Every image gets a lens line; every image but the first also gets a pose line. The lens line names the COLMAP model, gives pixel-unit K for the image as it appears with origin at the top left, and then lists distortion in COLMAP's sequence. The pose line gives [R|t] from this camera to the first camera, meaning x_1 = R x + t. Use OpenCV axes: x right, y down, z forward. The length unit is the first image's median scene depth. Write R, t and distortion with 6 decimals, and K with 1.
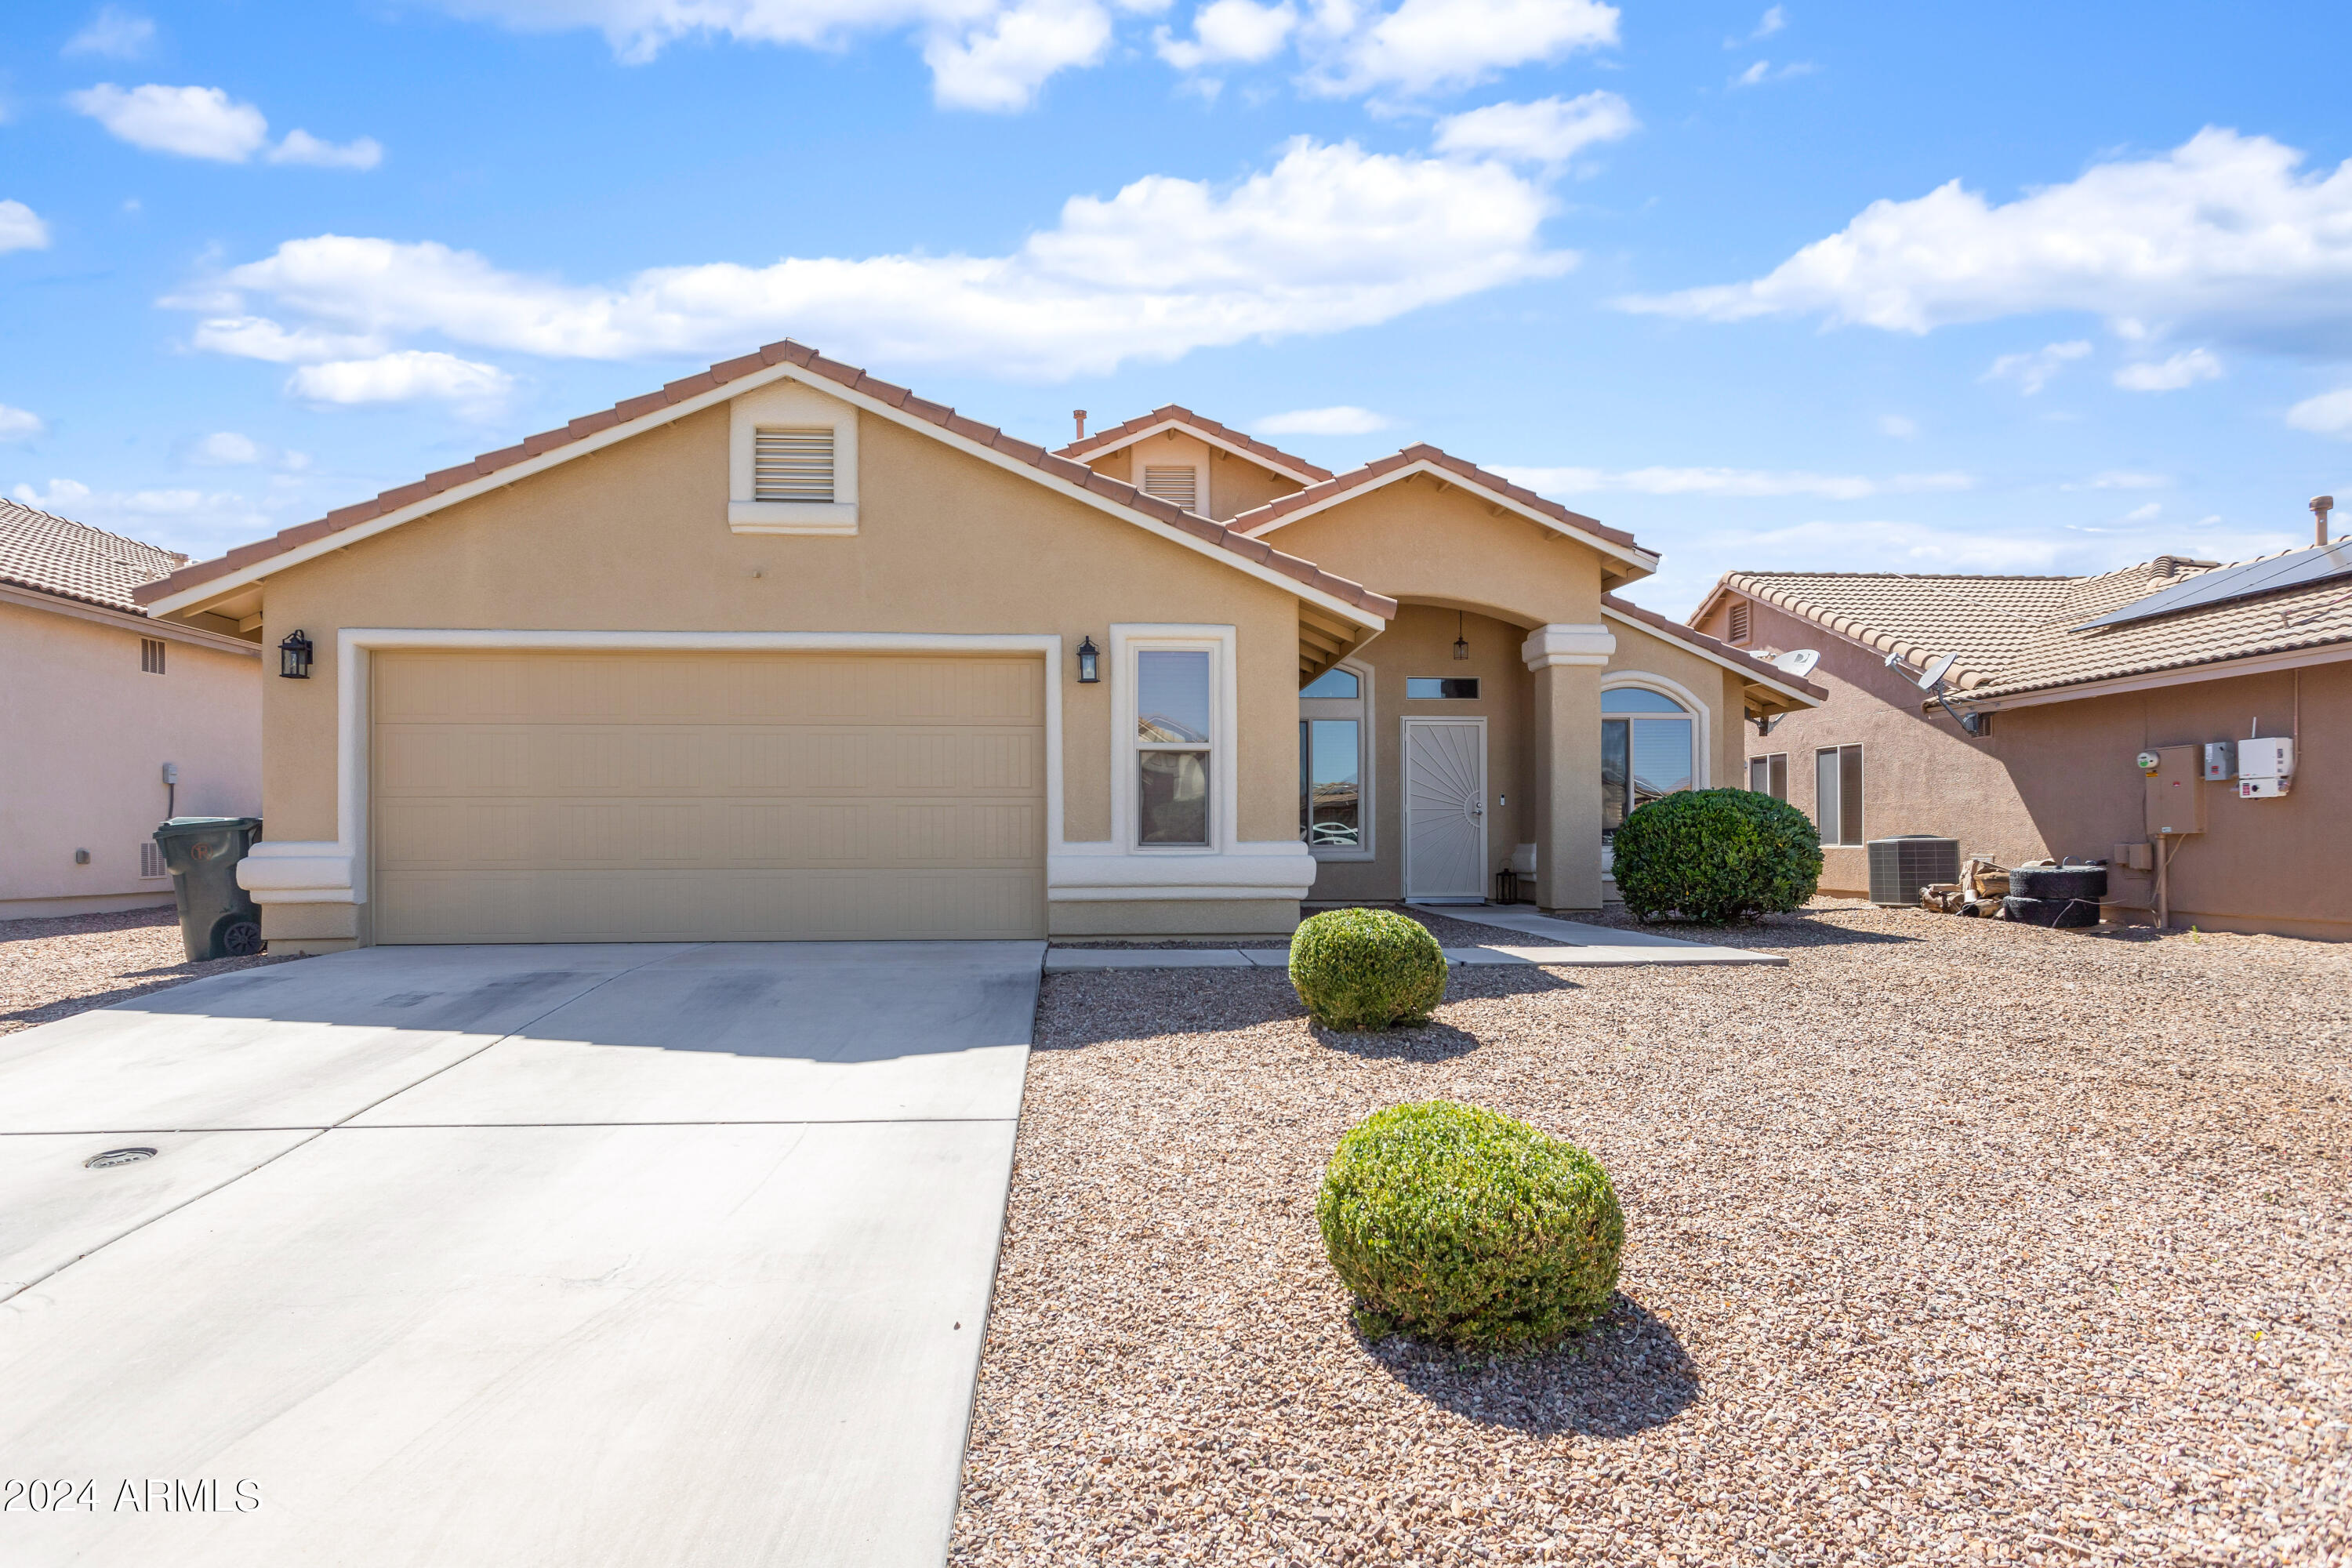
lens RADIAL K [[1313.0, 0, 1172.4], [0, 1313.0, 830.7], [0, 0, 1]] dist [-0.000678, -0.000227]
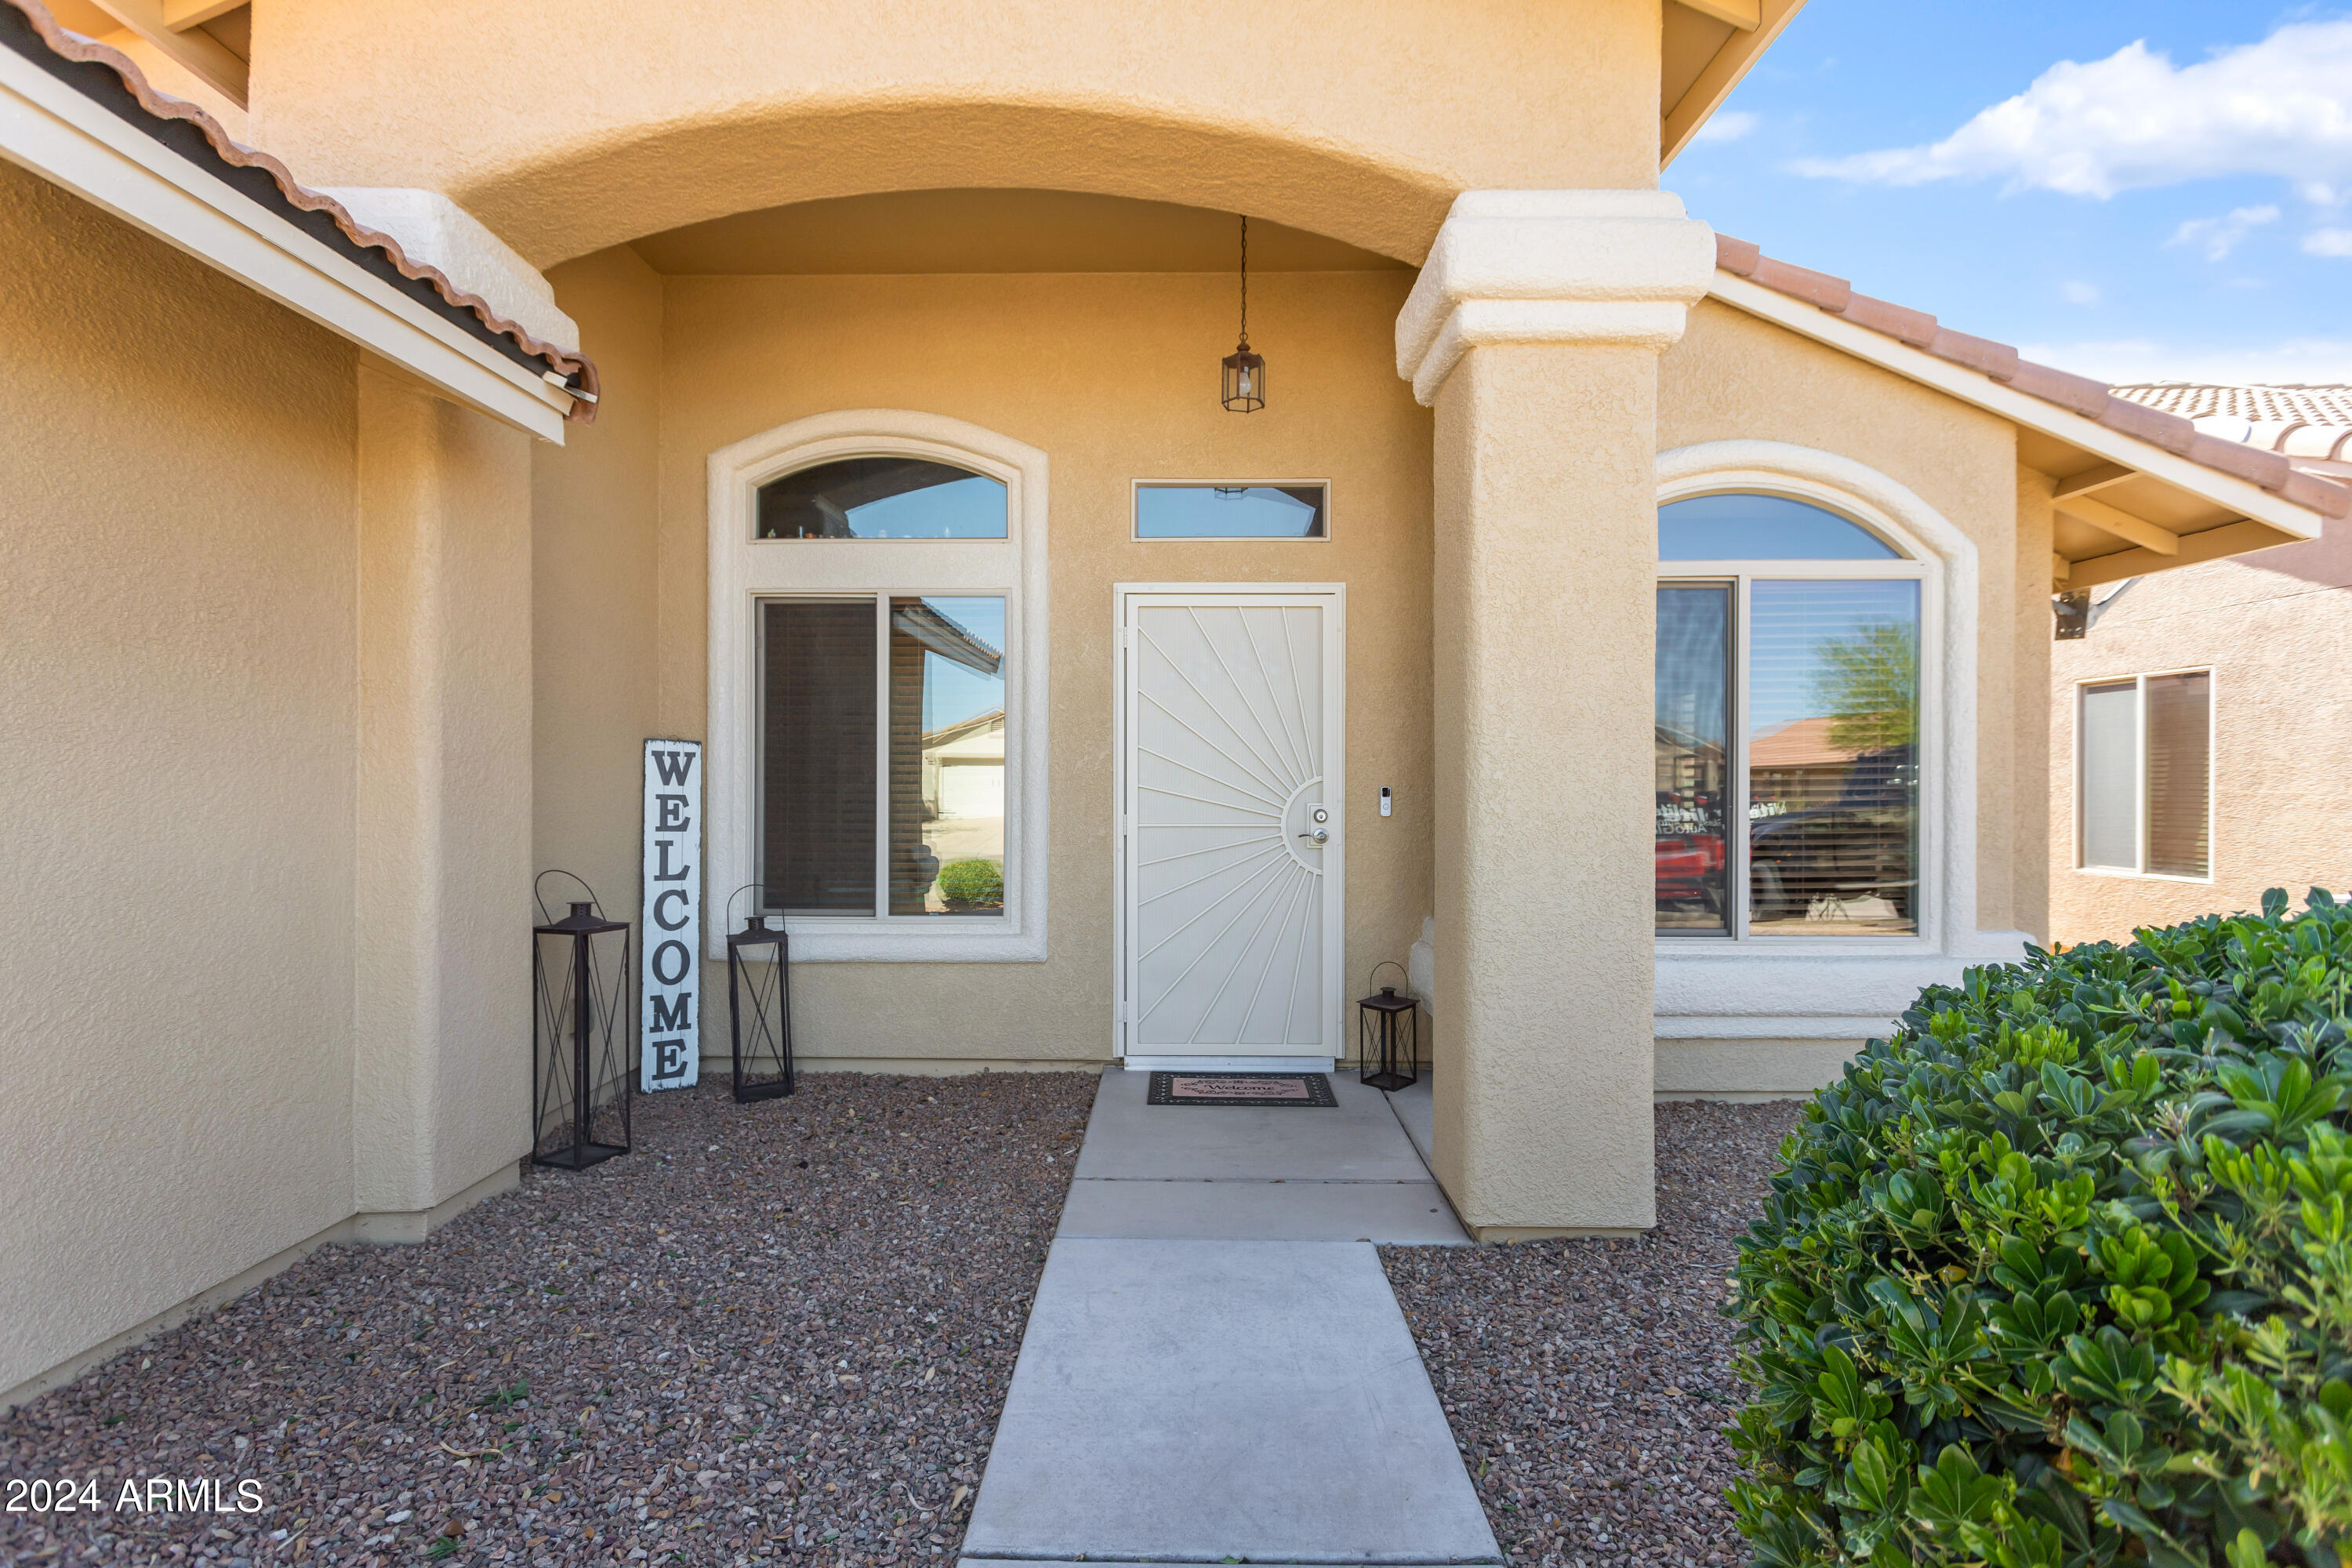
lens RADIAL K [[1129.2, 0, 1172.4], [0, 1129.2, 794.1], [0, 0, 1]] dist [-0.000344, 0.001900]
pose [[0.996184, 0.004050, -0.087178, 0.342137], [-0.002967, 0.999917, 0.012546, -0.046302], [0.087222, -0.012240, 0.996114, 1.046747]]
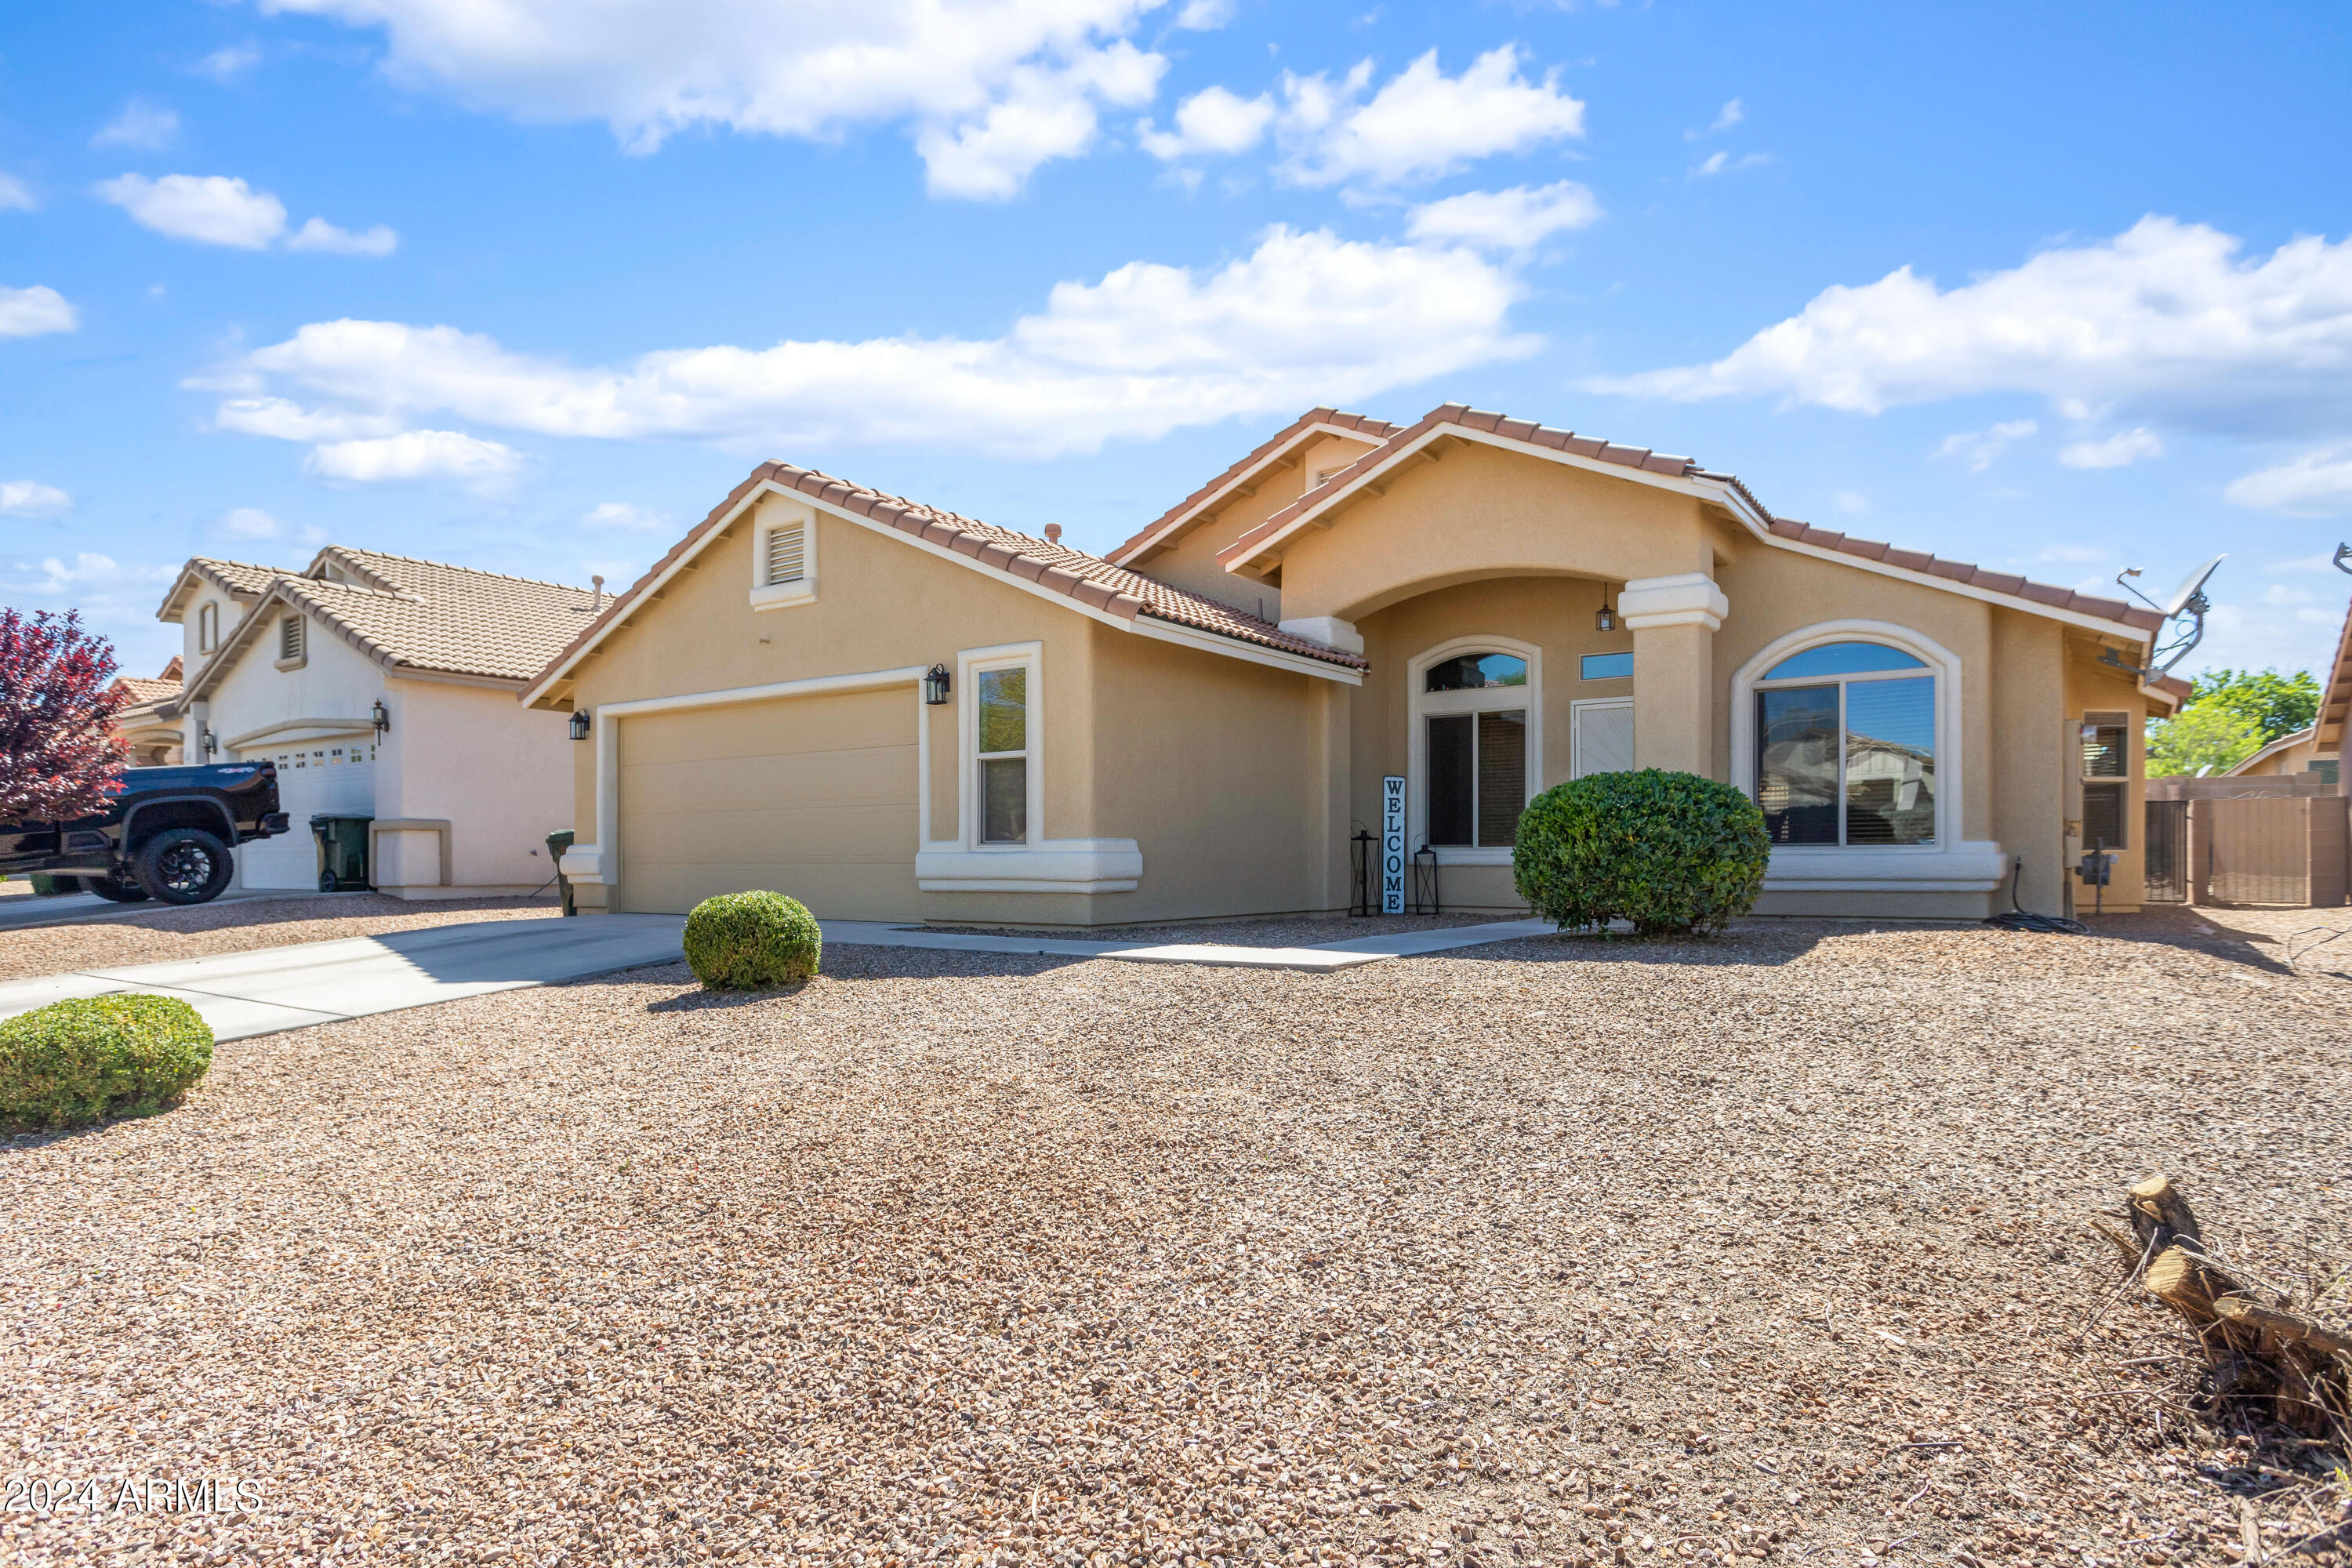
lens RADIAL K [[1299.7, 0, 1179.0], [0, 1299.7, 858.8], [0, 0, 1]] dist [0.001035, 0.000013]
pose [[0.774227, 0.000295, -0.632908, 0.818022], [0.006574, 0.999942, 0.008508, 0.016004], [0.632874, -0.010748, 0.774180, 0.236627]]
